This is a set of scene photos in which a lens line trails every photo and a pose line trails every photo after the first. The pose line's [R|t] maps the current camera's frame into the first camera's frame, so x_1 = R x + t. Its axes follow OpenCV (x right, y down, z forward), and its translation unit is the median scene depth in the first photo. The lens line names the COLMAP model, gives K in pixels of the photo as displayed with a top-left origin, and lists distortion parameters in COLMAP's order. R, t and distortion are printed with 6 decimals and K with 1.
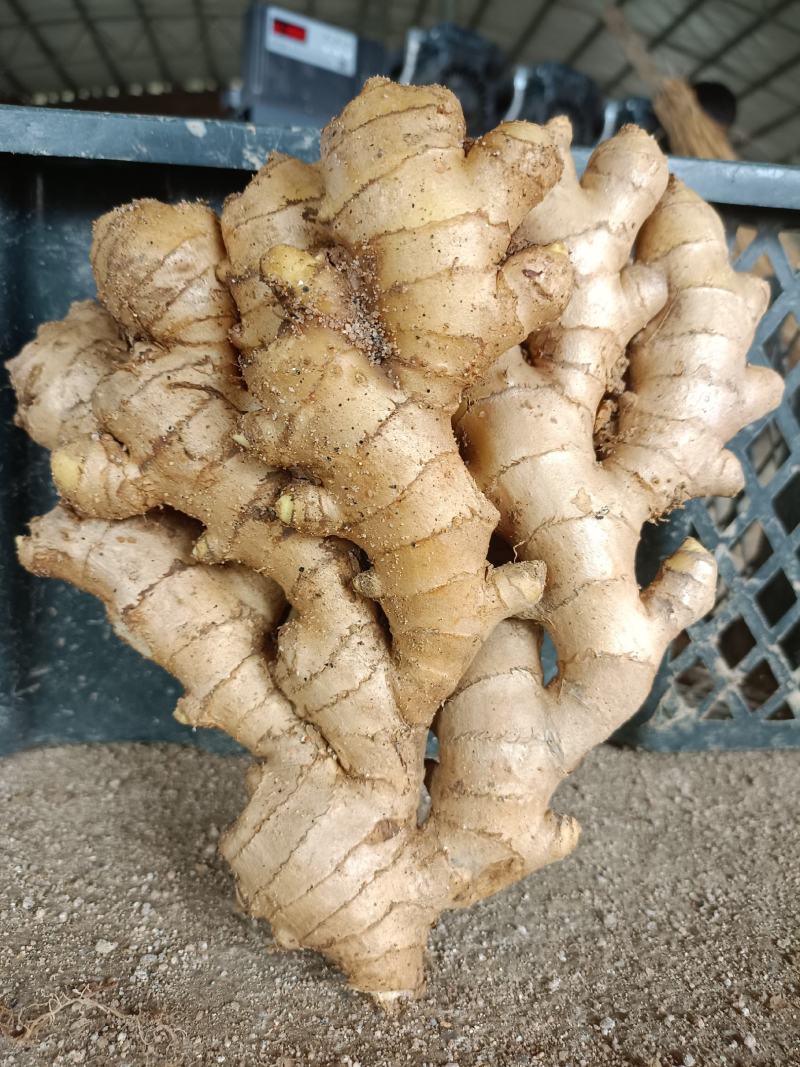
lens RADIAL K [[839.5, 0, 400.0], [0, 839.5, 533.5], [0, 0, 1]] dist [0.000582, -0.015808]
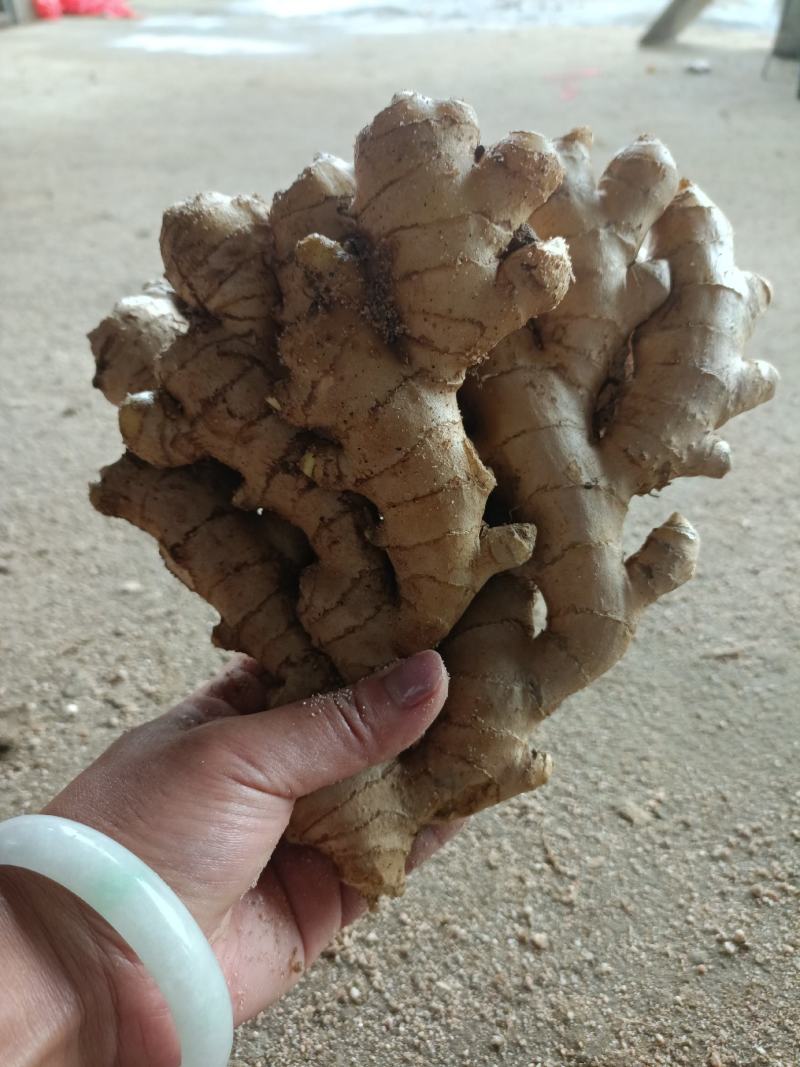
lens RADIAL K [[839.5, 0, 400.0], [0, 839.5, 533.5], [0, 0, 1]] dist [0.000582, -0.015808]
pose [[0.992829, 0.062387, -0.101972, 0.105054], [-0.060491, 0.997935, 0.021583, 0.030797], [0.103108, -0.015260, 0.994553, -0.129637]]
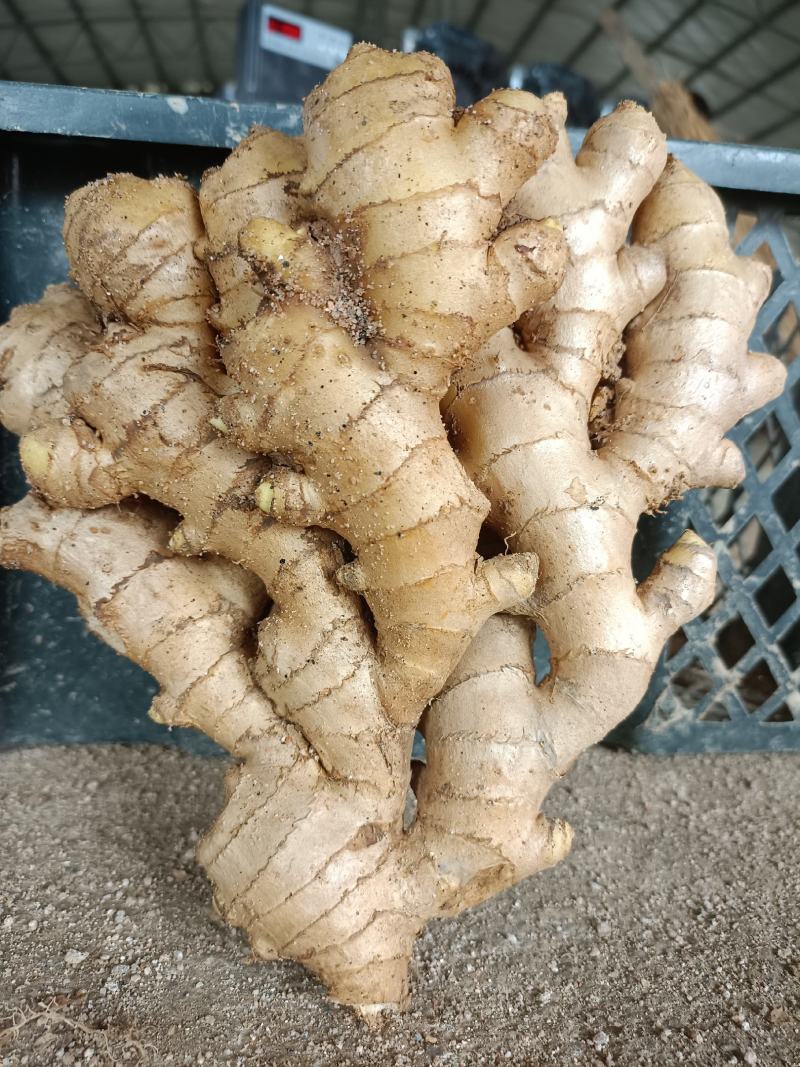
lens RADIAL K [[839.5, 0, 400.0], [0, 839.5, 533.5], [0, 0, 1]] dist [0.000582, -0.015808]
pose [[0.999974, 0.003731, 0.006097, 0.010134], [-0.003712, 0.999988, -0.003082, 0.013372], [-0.006109, 0.003059, 0.999977, 0.044004]]
